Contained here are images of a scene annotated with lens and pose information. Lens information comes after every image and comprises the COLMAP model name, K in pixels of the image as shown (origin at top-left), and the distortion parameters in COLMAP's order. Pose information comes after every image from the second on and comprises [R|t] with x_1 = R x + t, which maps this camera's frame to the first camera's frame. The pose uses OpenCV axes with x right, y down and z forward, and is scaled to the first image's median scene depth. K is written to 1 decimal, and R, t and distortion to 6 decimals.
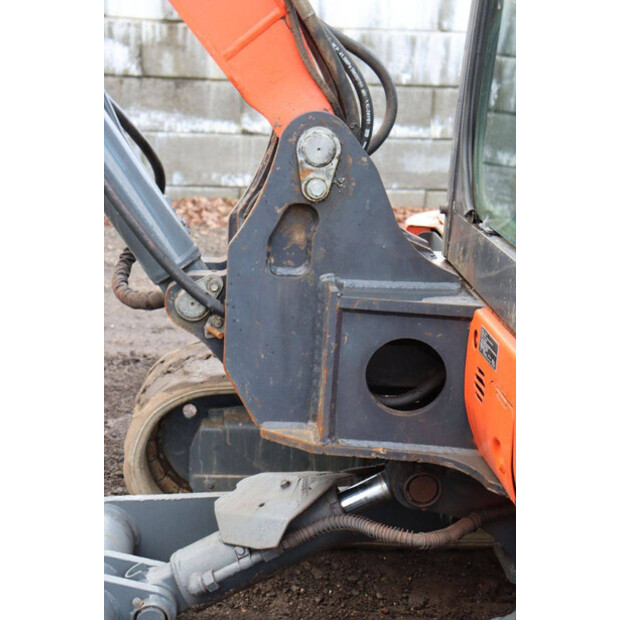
lens RADIAL K [[1019.6, 0, 312.1], [0, 1019.6, 305.4], [0, 0, 1]] dist [0.204513, 0.000000]
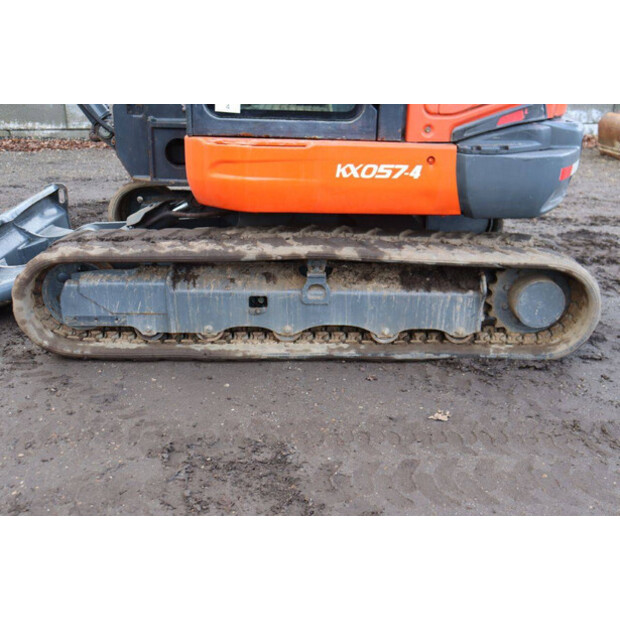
lens RADIAL K [[718.7, 0, 311.9], [0, 718.7, 299.4], [0, 0, 1]] dist [-0.000441, 0.000000]
pose [[0.997353, -0.016902, -0.070725, 0.138337], [0.022959, 0.996054, 0.085725, 0.072797], [0.068997, -0.087122, 0.993805, -0.217937]]
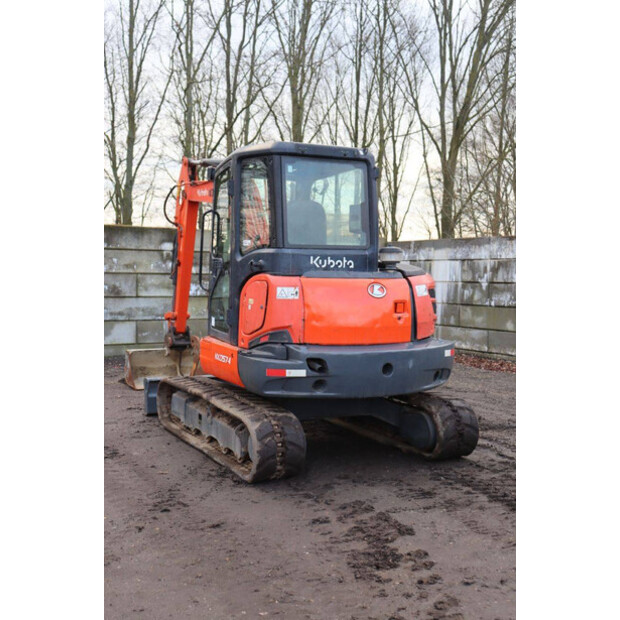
lens RADIAL K [[800.5, 0, 313.3], [0, 800.5, 312.3], [0, 0, 1]] dist [0.033467, 0.000000]
pose [[0.389521, 0.008312, -0.920980, 0.949224], [-0.234930, 0.967778, -0.090628, 0.045961], [0.890551, 0.251667, 0.378922, -0.078801]]
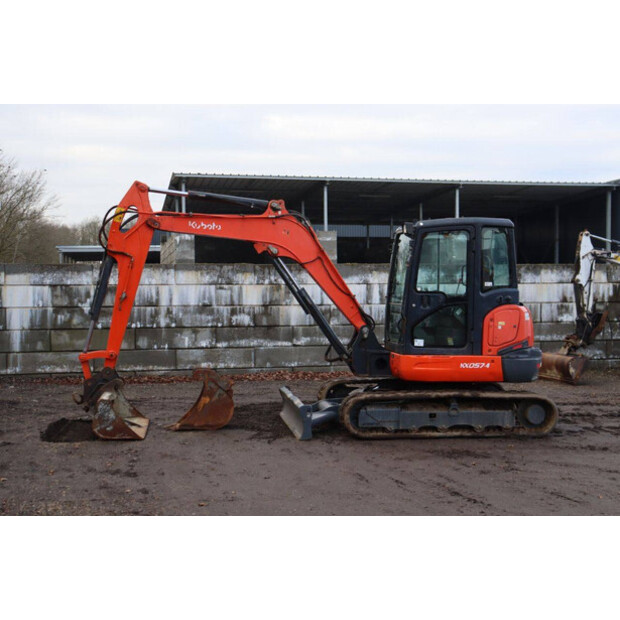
lens RADIAL K [[819.4, 0, 314.7], [0, 819.4, 312.2], [0, 0, 1]] dist [0.050544, 0.000000]
pose [[0.995684, -0.046200, 0.080488, -0.178812], [0.063645, 0.971131, -0.229899, 0.224624], [-0.067543, 0.234029, 0.969880, -1.003364]]
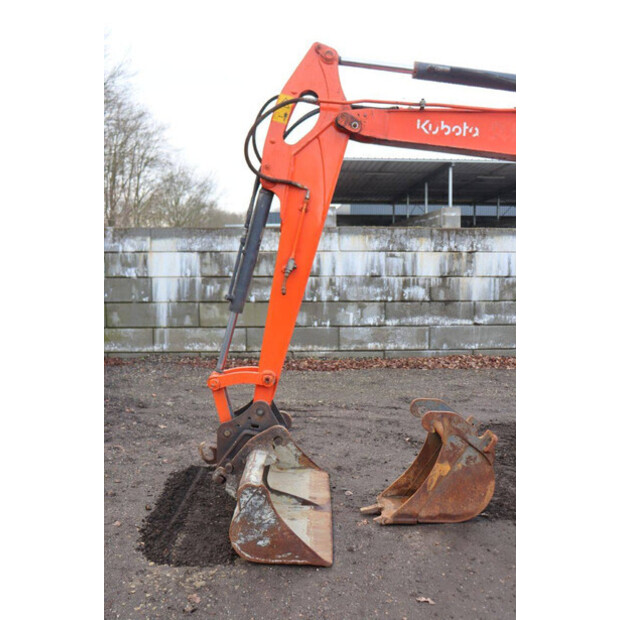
lens RADIAL K [[589.2, 0, 311.8], [0, 589.2, 309.0], [0, 0, 1]] dist [-0.092980, 0.000000]
pose [[0.995802, -0.032199, -0.085680, -0.308947], [0.016276, 0.983454, -0.180425, 0.015138], [0.090072, 0.178273, 0.979850, -0.236043]]
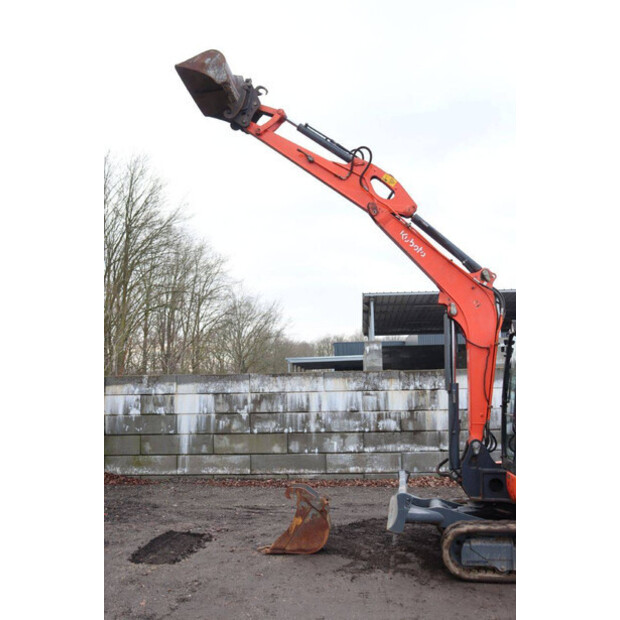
lens RADIAL K [[668.6, 0, 315.0], [0, 668.6, 314.4], [0, 0, 1]] dist [-0.041632, 0.000000]
pose [[0.977266, -0.079636, -0.196491, -0.021141], [0.000655, 0.927907, -0.372812, 0.136225], [0.212015, 0.364208, 0.906864, -0.697841]]
